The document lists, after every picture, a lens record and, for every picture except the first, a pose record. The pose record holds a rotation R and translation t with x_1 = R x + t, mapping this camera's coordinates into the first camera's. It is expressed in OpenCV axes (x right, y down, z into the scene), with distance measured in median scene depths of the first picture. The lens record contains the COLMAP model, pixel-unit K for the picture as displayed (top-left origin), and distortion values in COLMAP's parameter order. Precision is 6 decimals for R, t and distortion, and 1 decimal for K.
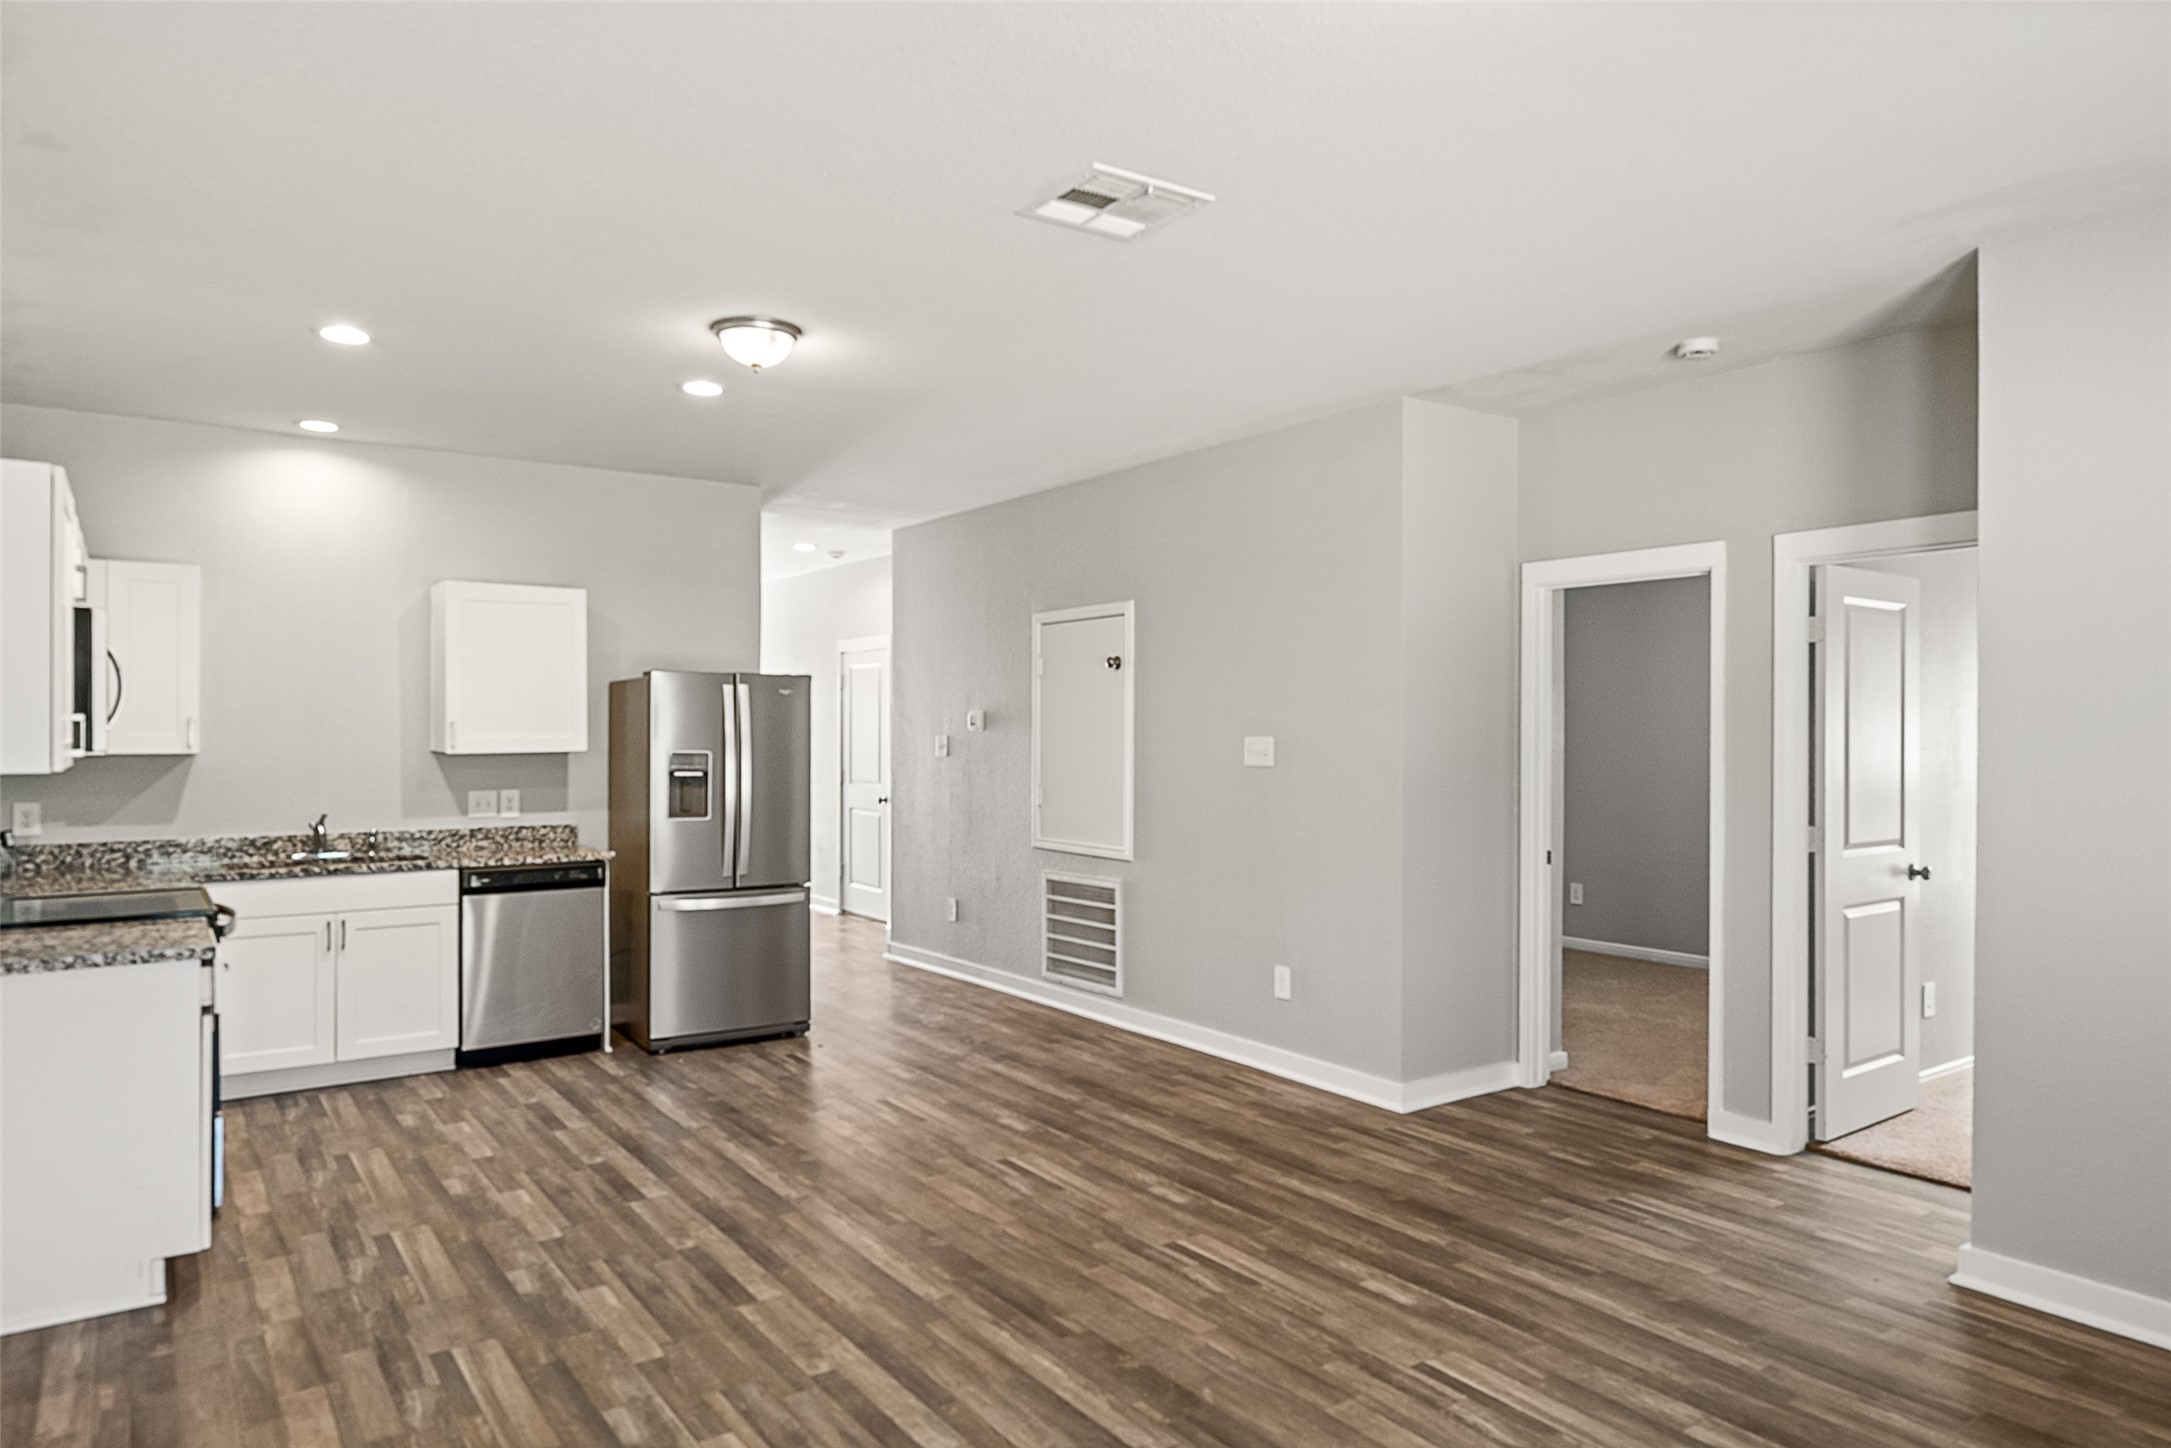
lens RADIAL K [[1345.2, 0, 1084.8], [0, 1345.2, 739.0], [0, 0, 1]] dist [0.004178, -0.002069]
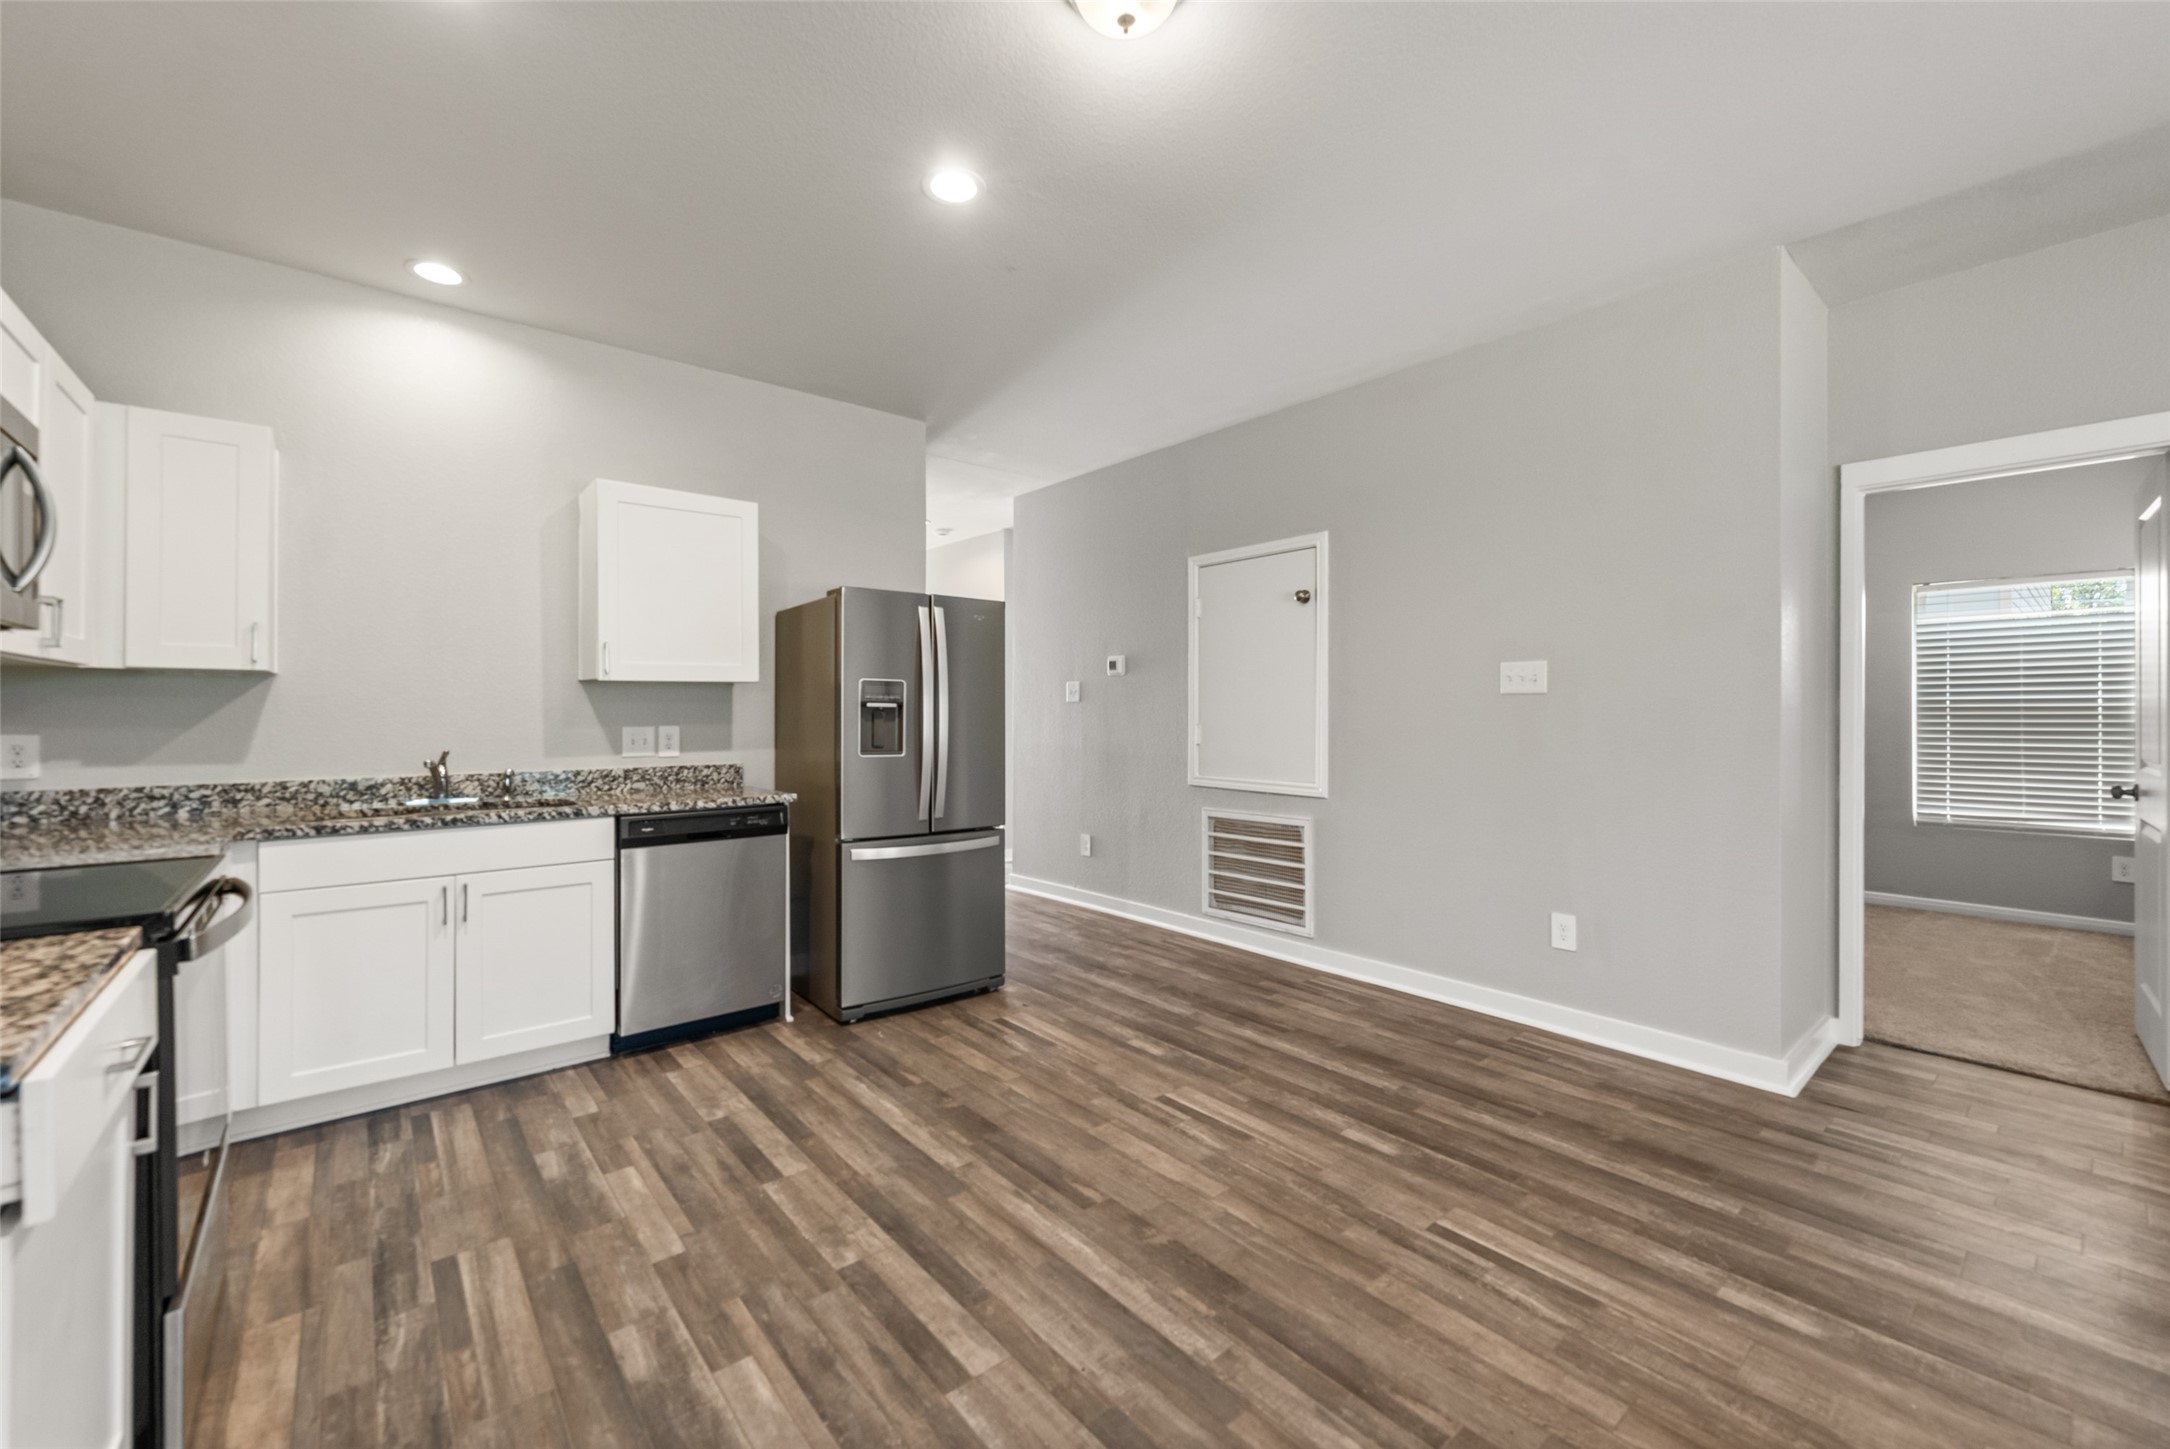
lens RADIAL K [[862.9, 0, 1078.6], [0, 862.9, 713.6], [0, 0, 1]] dist [-0.002734, -0.000547]
pose [[0.996663, -0.001824, 0.081602, -0.214615], [0.002220, 0.999986, -0.004763, 0.035151], [-0.081592, 0.004928, 0.996654, 0.429282]]
